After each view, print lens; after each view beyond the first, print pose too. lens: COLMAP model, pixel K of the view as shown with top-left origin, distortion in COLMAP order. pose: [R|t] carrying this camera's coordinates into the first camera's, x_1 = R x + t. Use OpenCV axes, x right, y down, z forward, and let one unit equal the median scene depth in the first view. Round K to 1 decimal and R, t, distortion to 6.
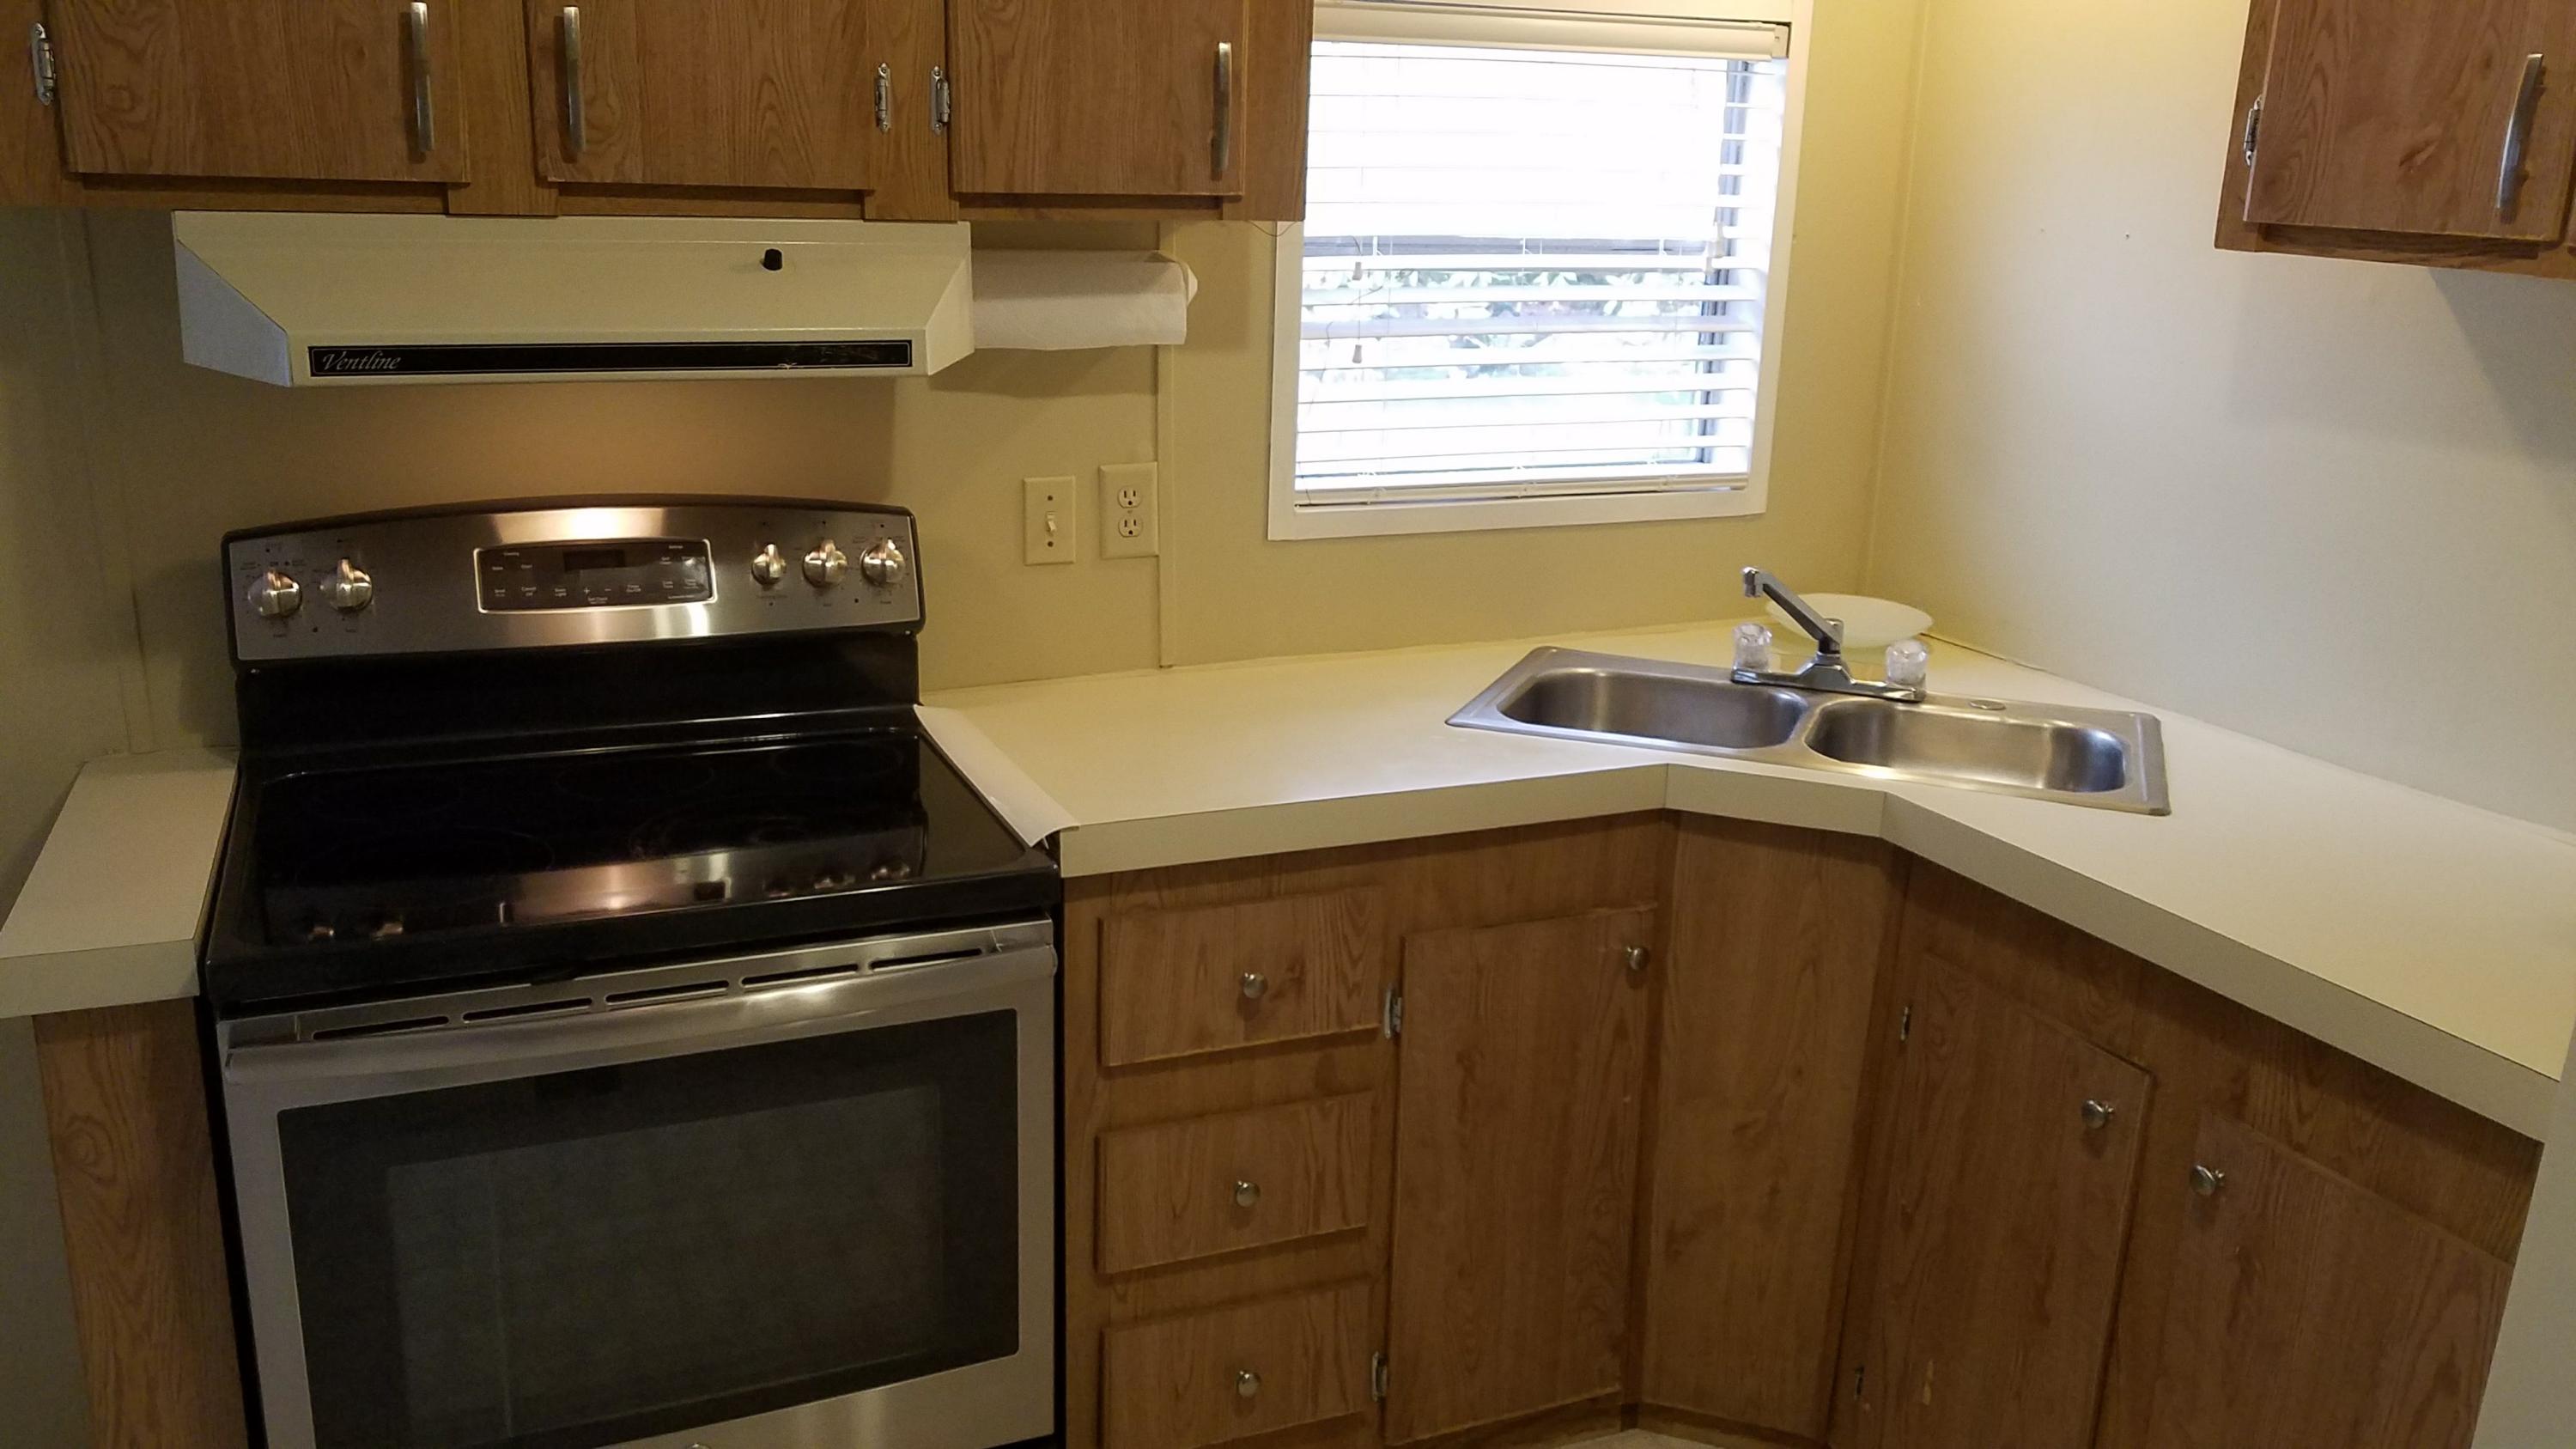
lens RADIAL K [[2015.6, 0, 1272.1], [0, 2015.6, 720.5], [0, 0, 1]] dist [0.016473, -0.020781]
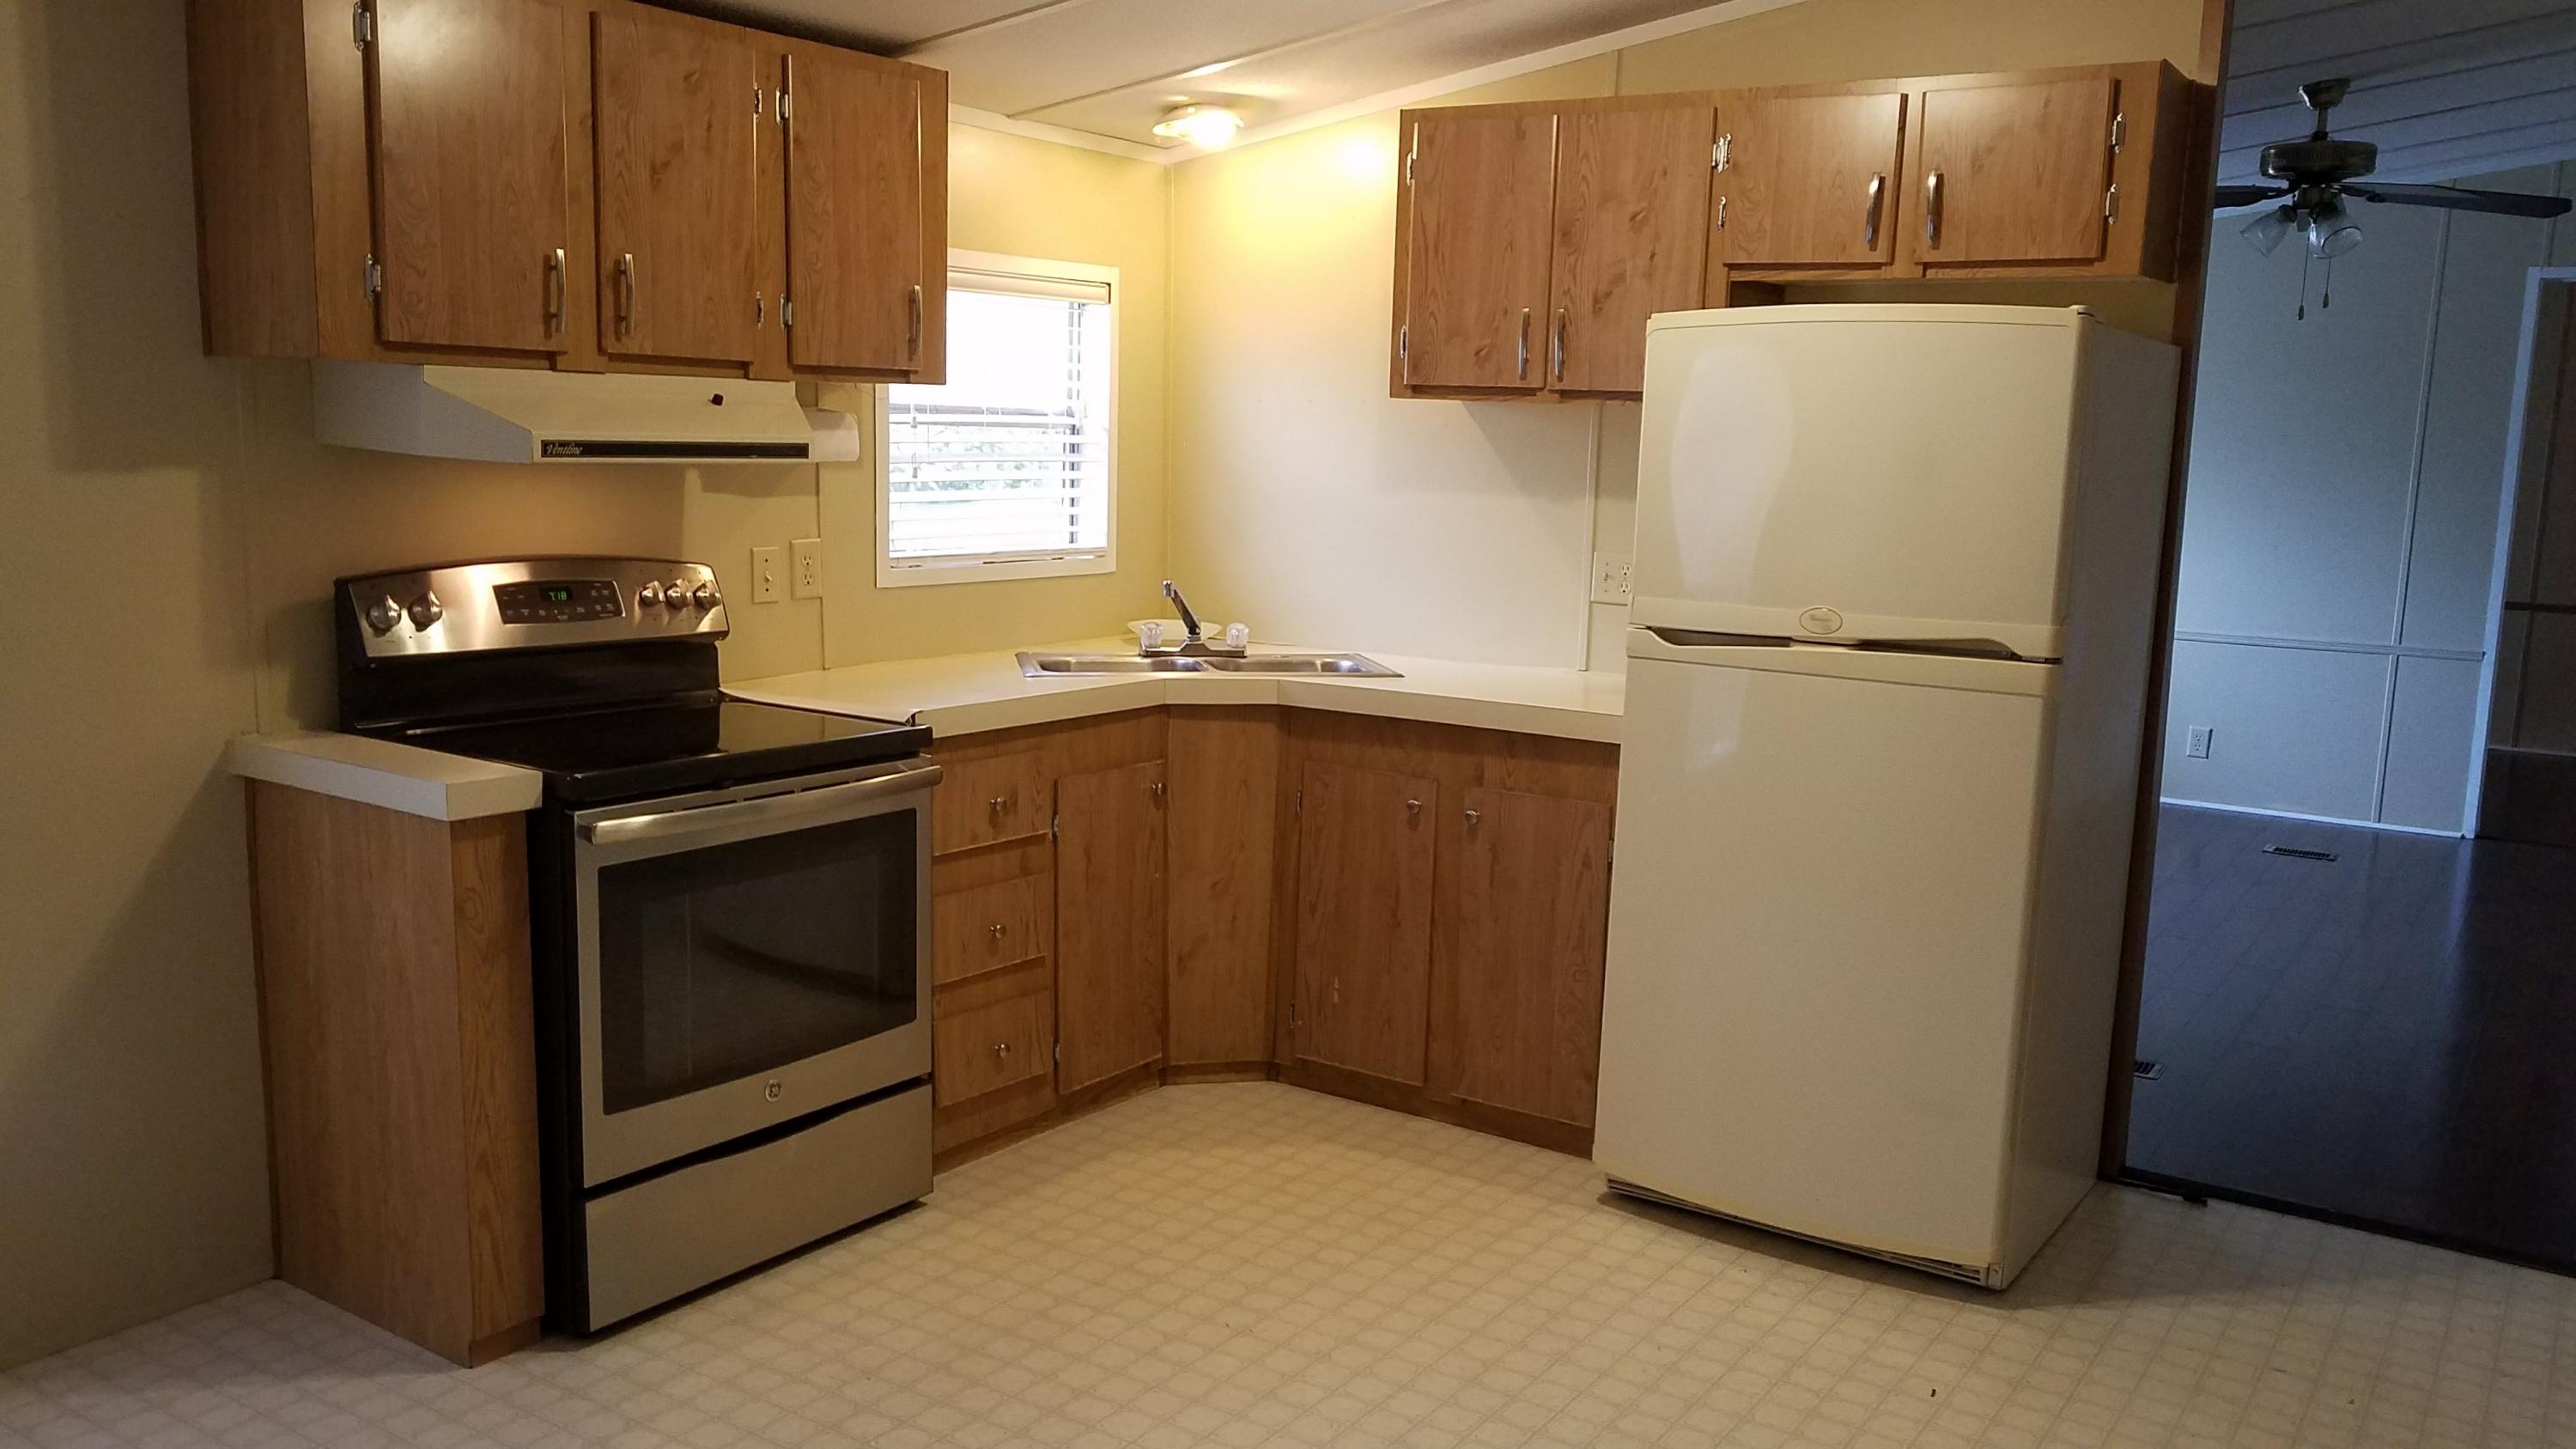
lens RADIAL K [[2015.6, 0, 1283.1], [0, 2015.6, 754.6], [0, 0, 1]] dist [0.016473, -0.020781]
pose [[0.850891, -0.089950, 0.517584, -0.725202], [0.140785, 0.988238, -0.059701, 0.233769], [-0.506126, 0.123667, 0.853547, -0.656207]]
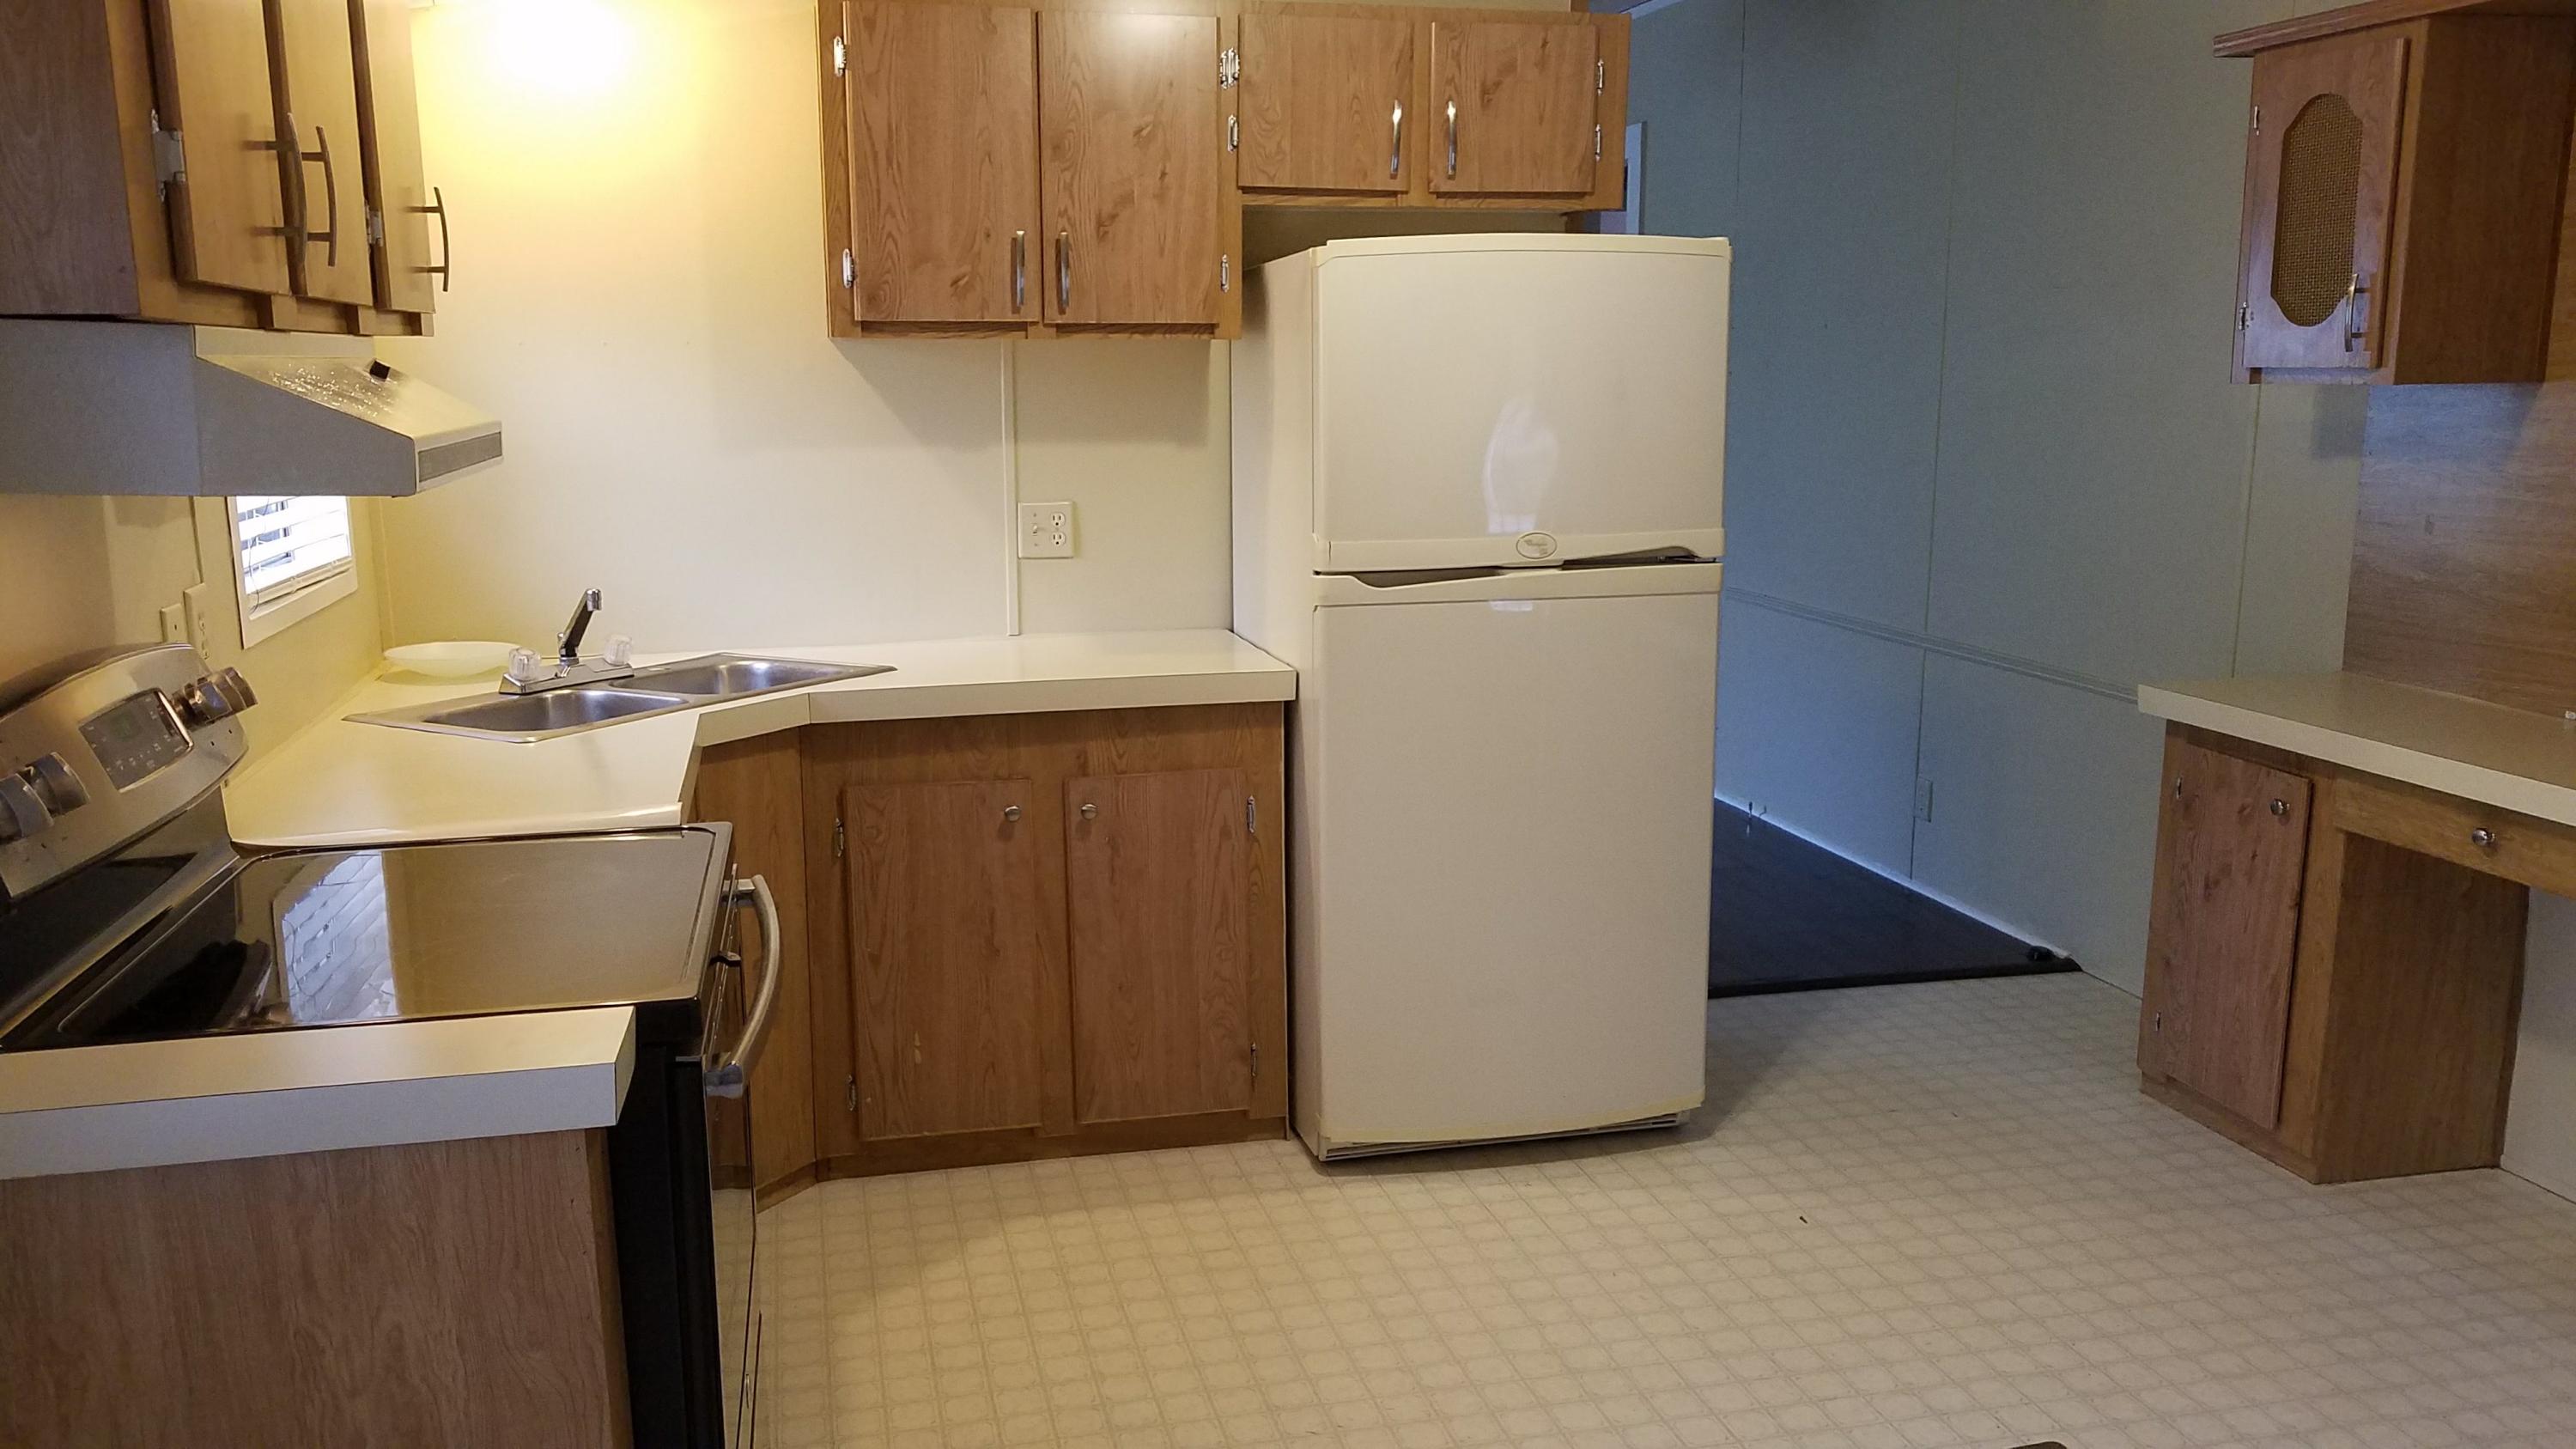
lens RADIAL K [[2015.6, 0, 1254.3], [0, 2015.6, 762.5], [0, 0, 1]] dist [0.016473, -0.020781]
pose [[0.188180, -0.222581, 0.956580, -1.174339], [0.282530, 0.945079, 0.164325, -0.074457], [-0.940620, 0.239340, 0.240731, 0.344269]]
